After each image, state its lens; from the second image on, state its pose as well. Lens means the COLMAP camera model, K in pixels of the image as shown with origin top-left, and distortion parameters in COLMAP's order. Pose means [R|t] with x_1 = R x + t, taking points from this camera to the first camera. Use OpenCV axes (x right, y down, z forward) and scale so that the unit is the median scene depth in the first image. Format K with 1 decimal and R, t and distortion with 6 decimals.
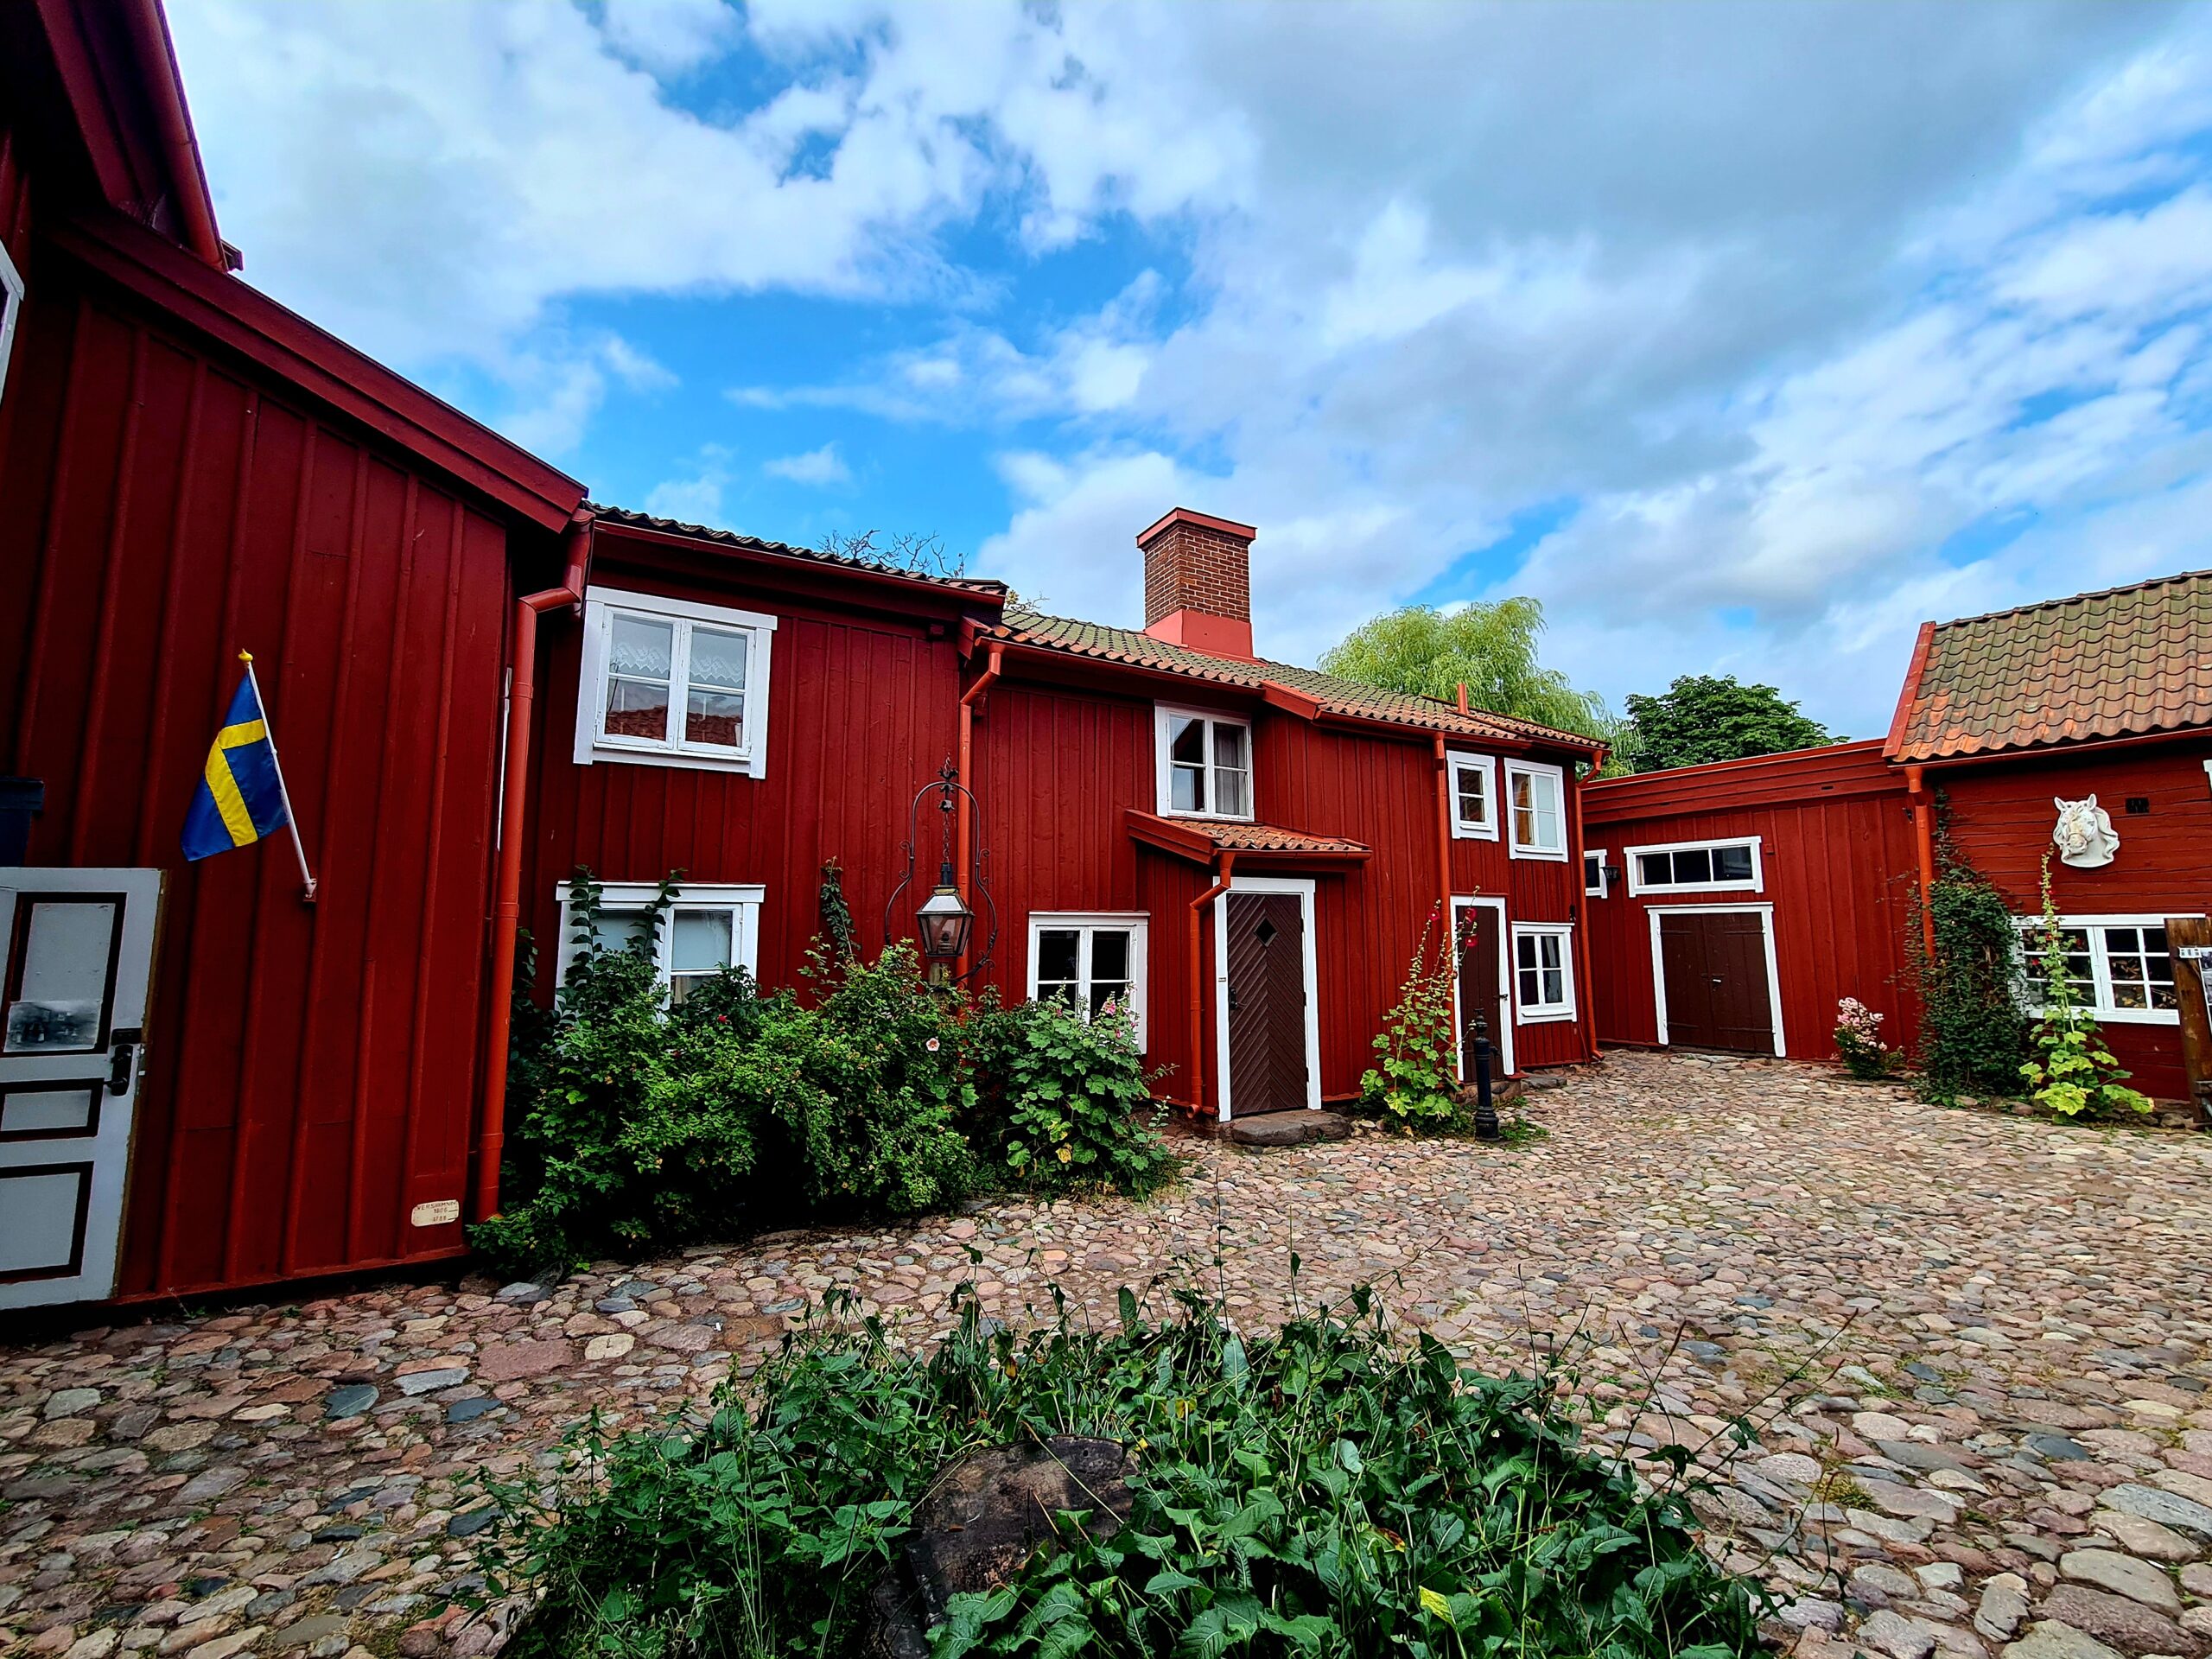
lens RADIAL K [[908.4, 0, 1104.2], [0, 908.4, 830.0], [0, 0, 1]] dist [-0.004973, -0.000506]
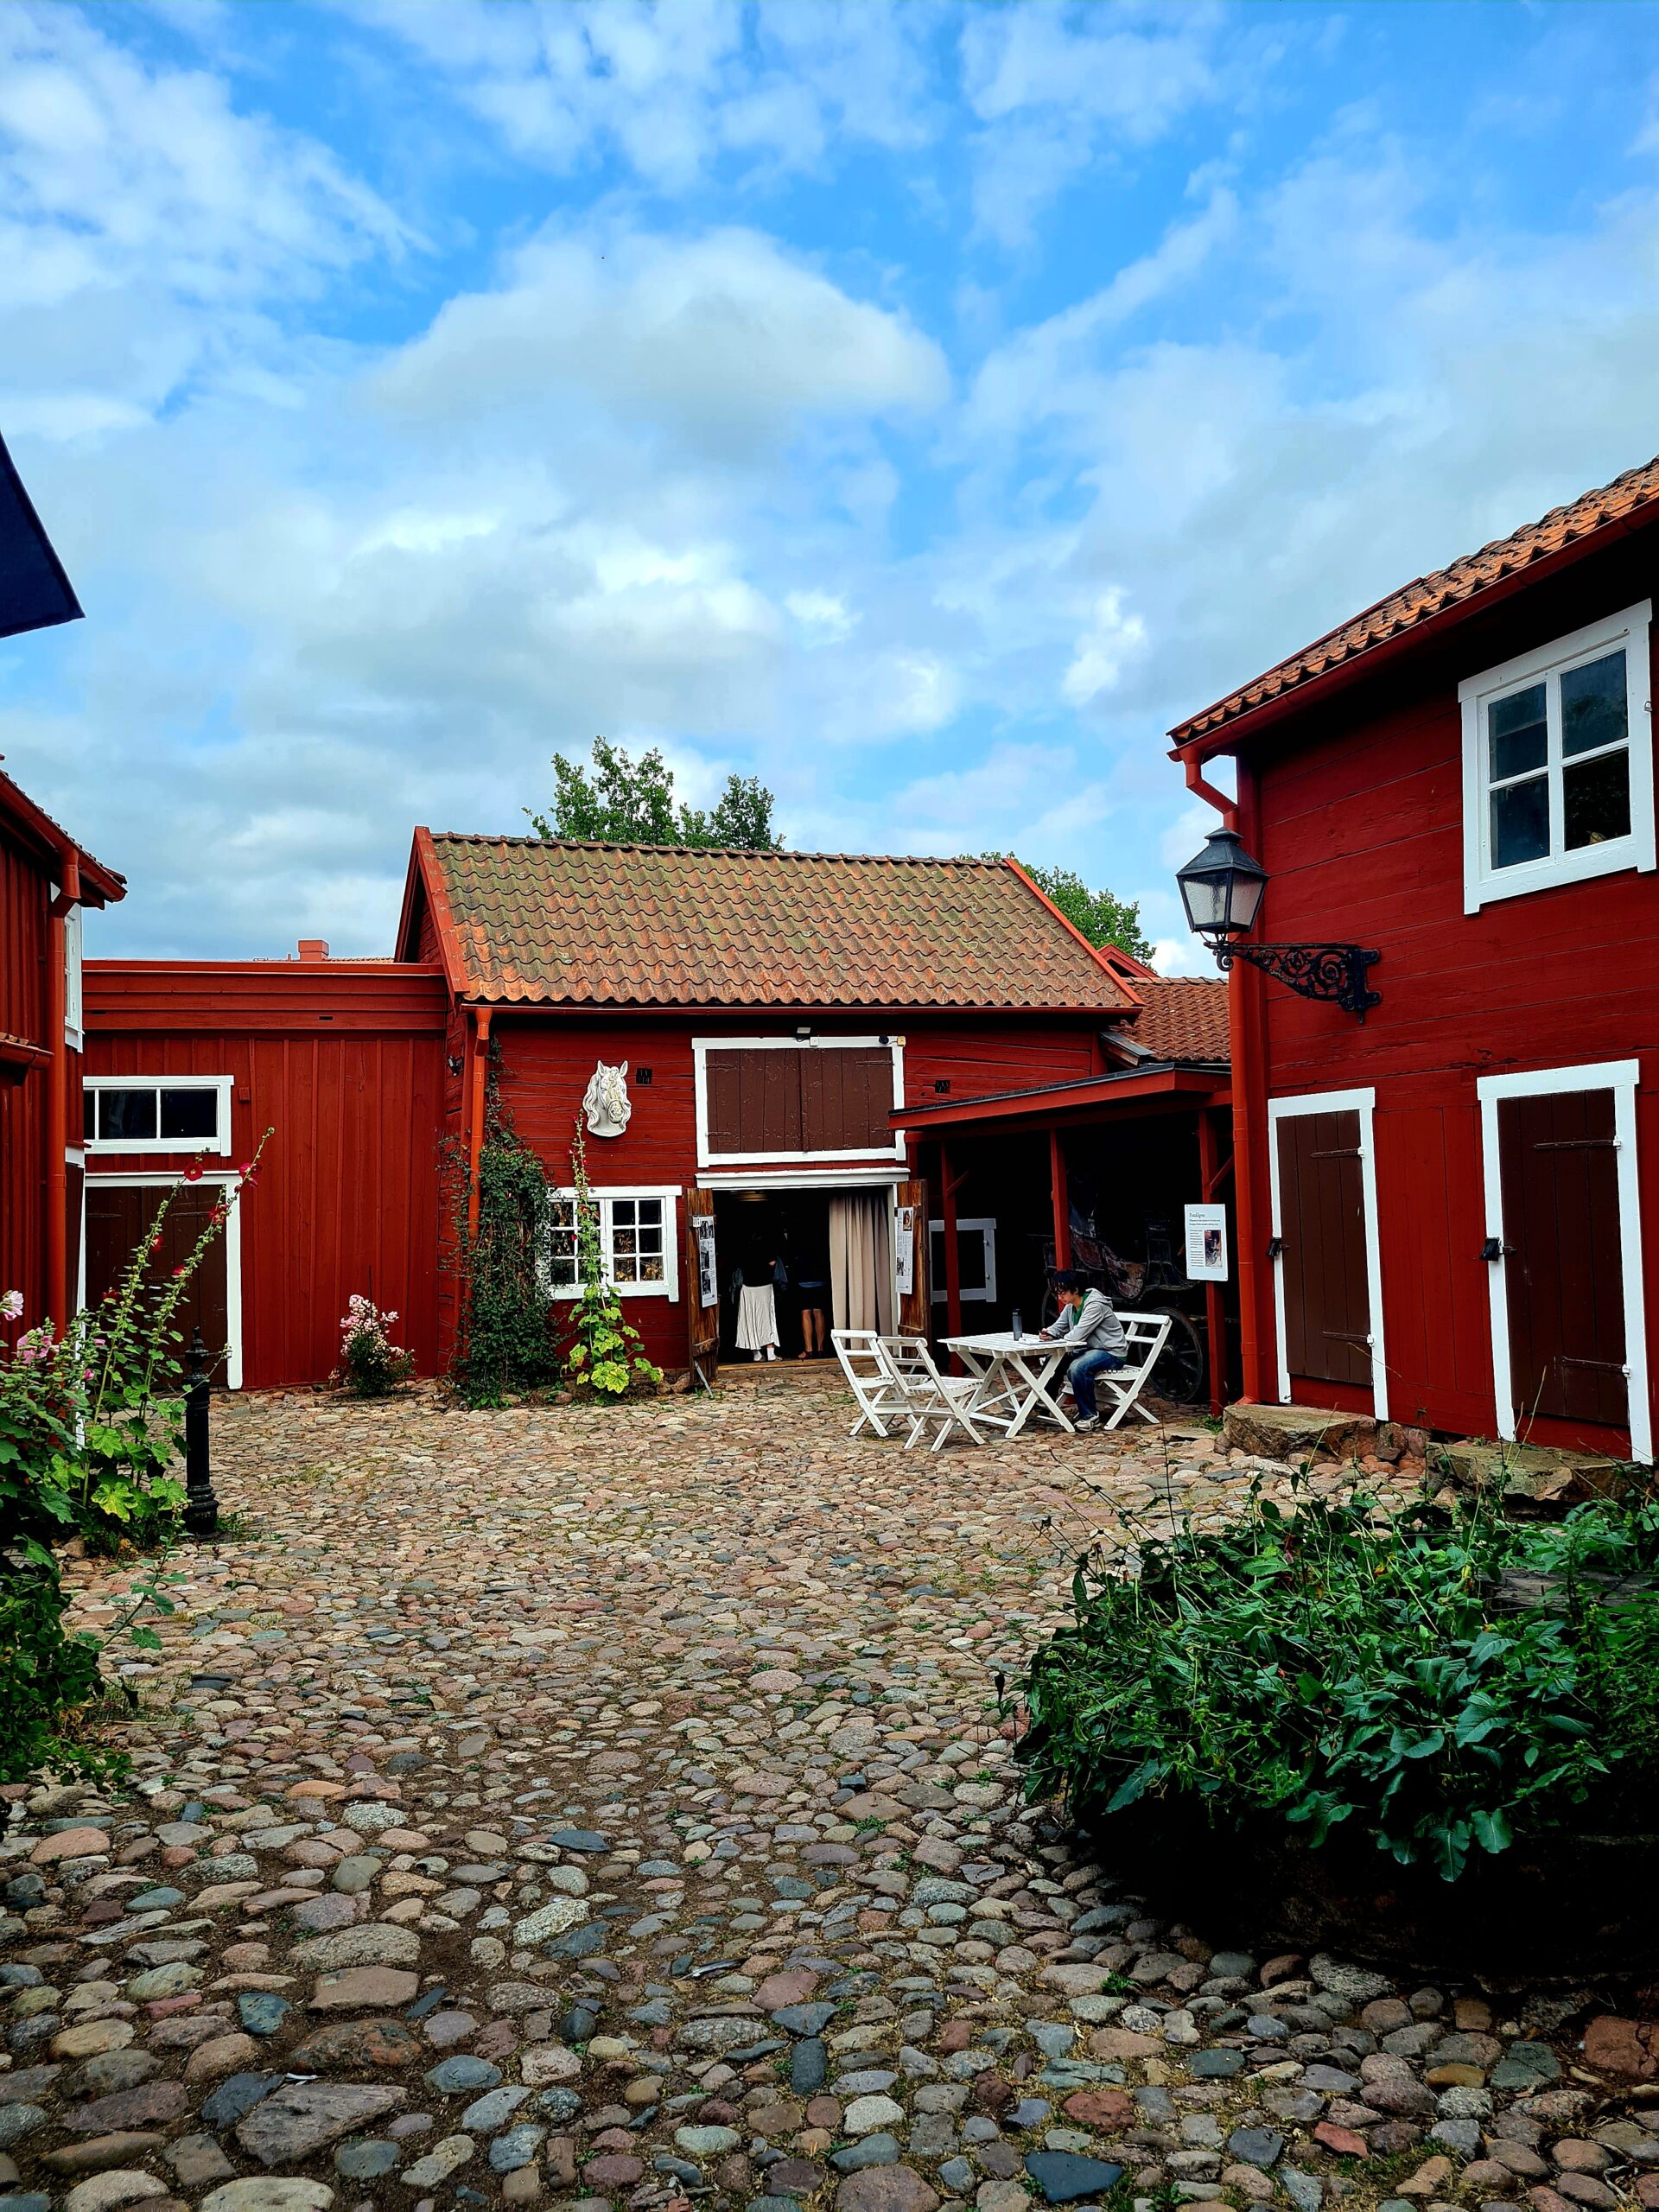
lens RADIAL K [[1642.9, 0, 826.5], [0, 1642.9, 1116.0], [0, 0, 1]] dist [0.056574, -0.006216]
pose [[0.311315, 0.049573, 0.949013, -0.487682], [-0.086142, 0.995999, -0.023769, 0.041125], [-0.946394, -0.074350, 0.314340, 0.239278]]
